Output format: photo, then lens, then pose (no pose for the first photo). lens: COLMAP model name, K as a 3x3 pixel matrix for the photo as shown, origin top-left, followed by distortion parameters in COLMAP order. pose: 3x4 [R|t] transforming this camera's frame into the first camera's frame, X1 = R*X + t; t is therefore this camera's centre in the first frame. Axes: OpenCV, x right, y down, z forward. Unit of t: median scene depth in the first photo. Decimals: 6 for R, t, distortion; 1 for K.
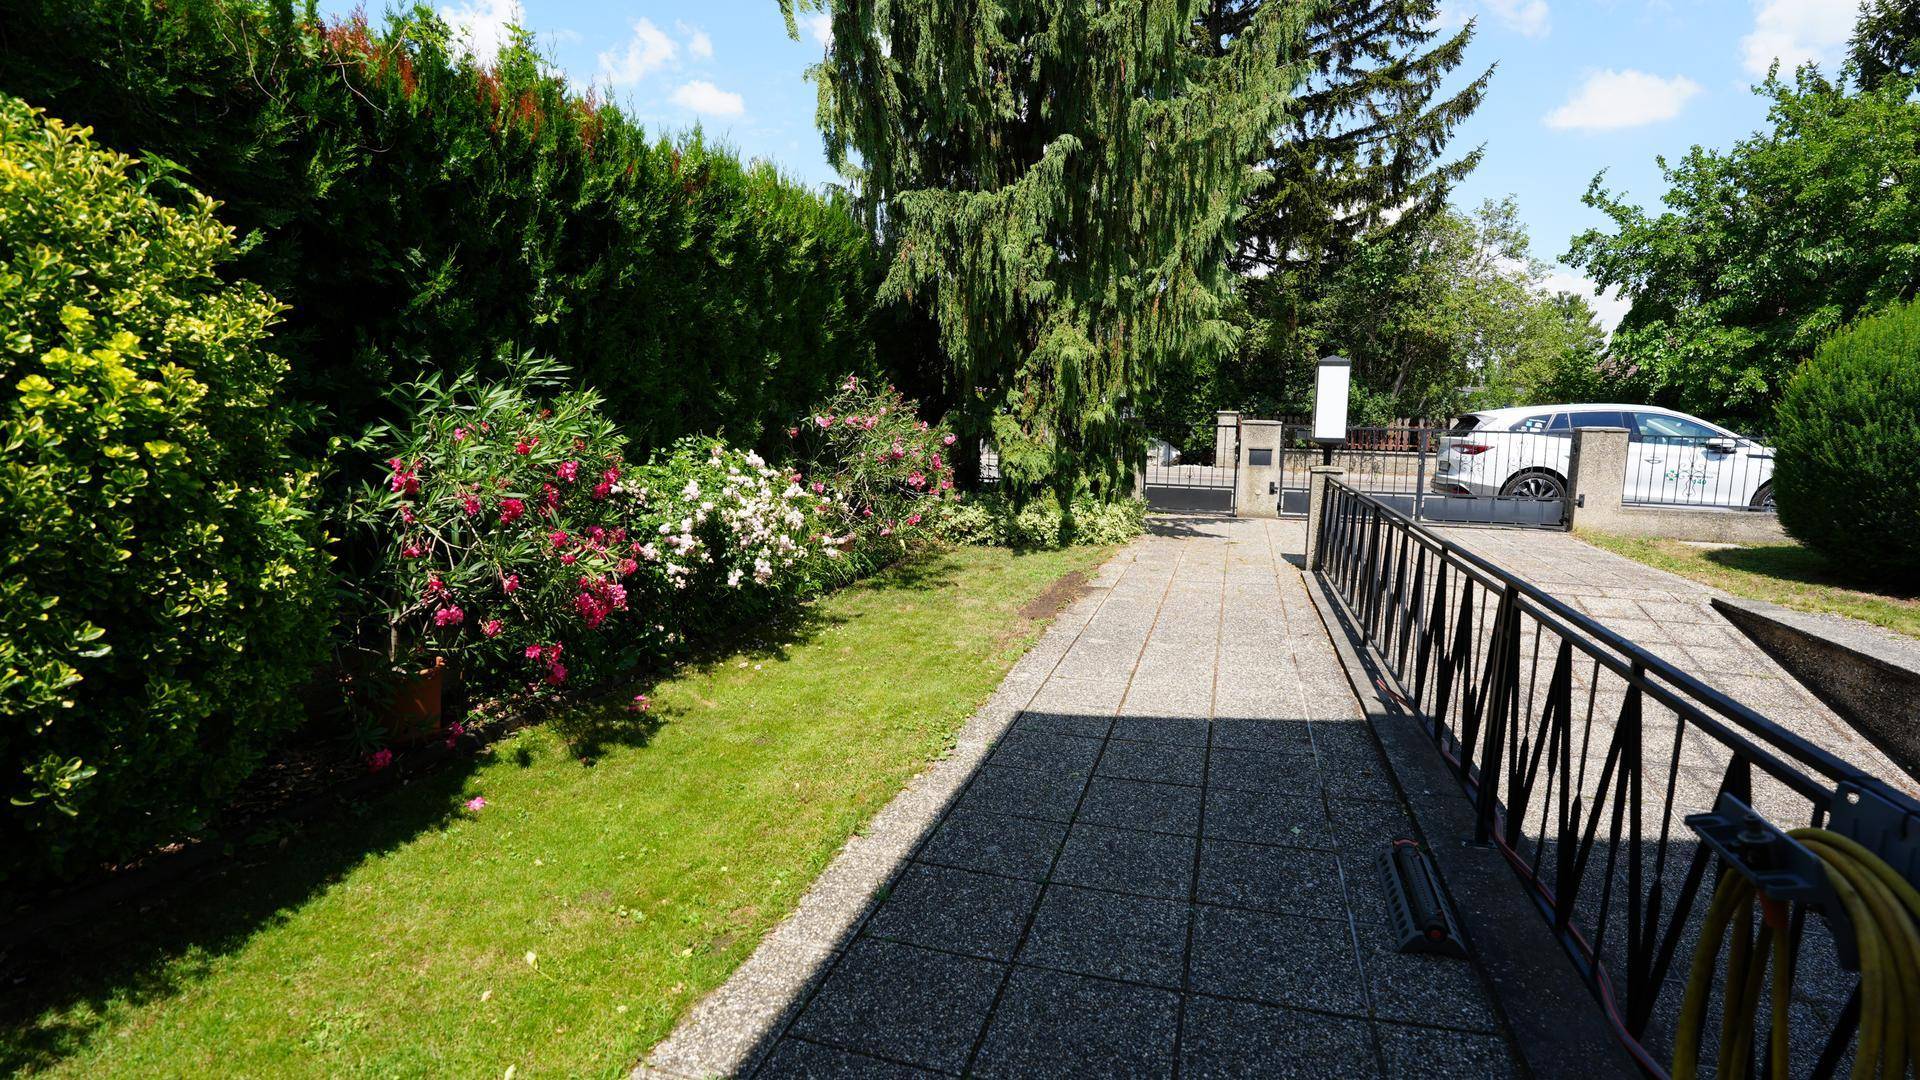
lens RADIAL K [[888.1, 0, 951.1], [0, 888.1, 537.2], [0, 0, 1]] dist [-0.067169, 0.023357]
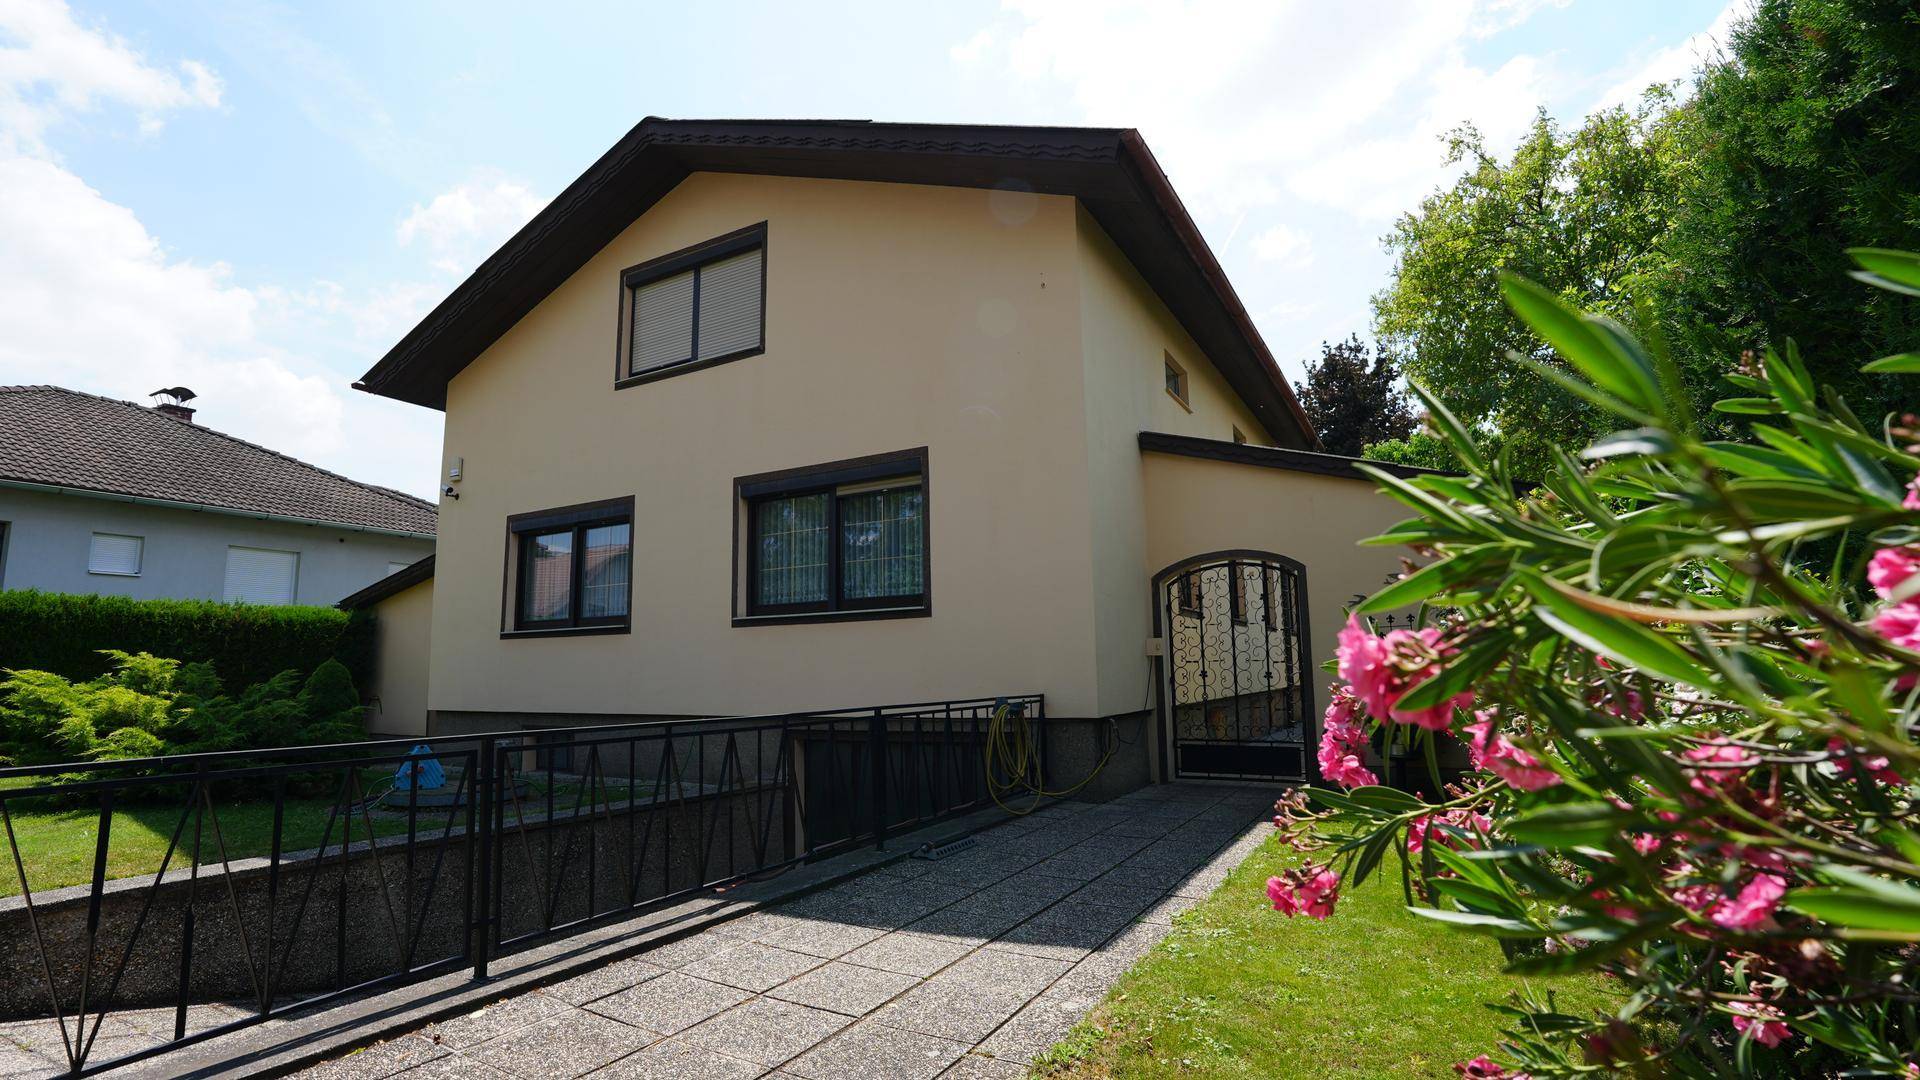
lens RADIAL K [[888.1, 0, 951.1], [0, 888.1, 537.2], [0, 0, 1]] dist [-0.067169, 0.023357]
pose [[-0.979930, 0.029664, 0.197123, 0.040078], [0.027525, 0.999529, -0.013583, -0.202211], [-0.197433, -0.007884, -0.980285, 1.917186]]
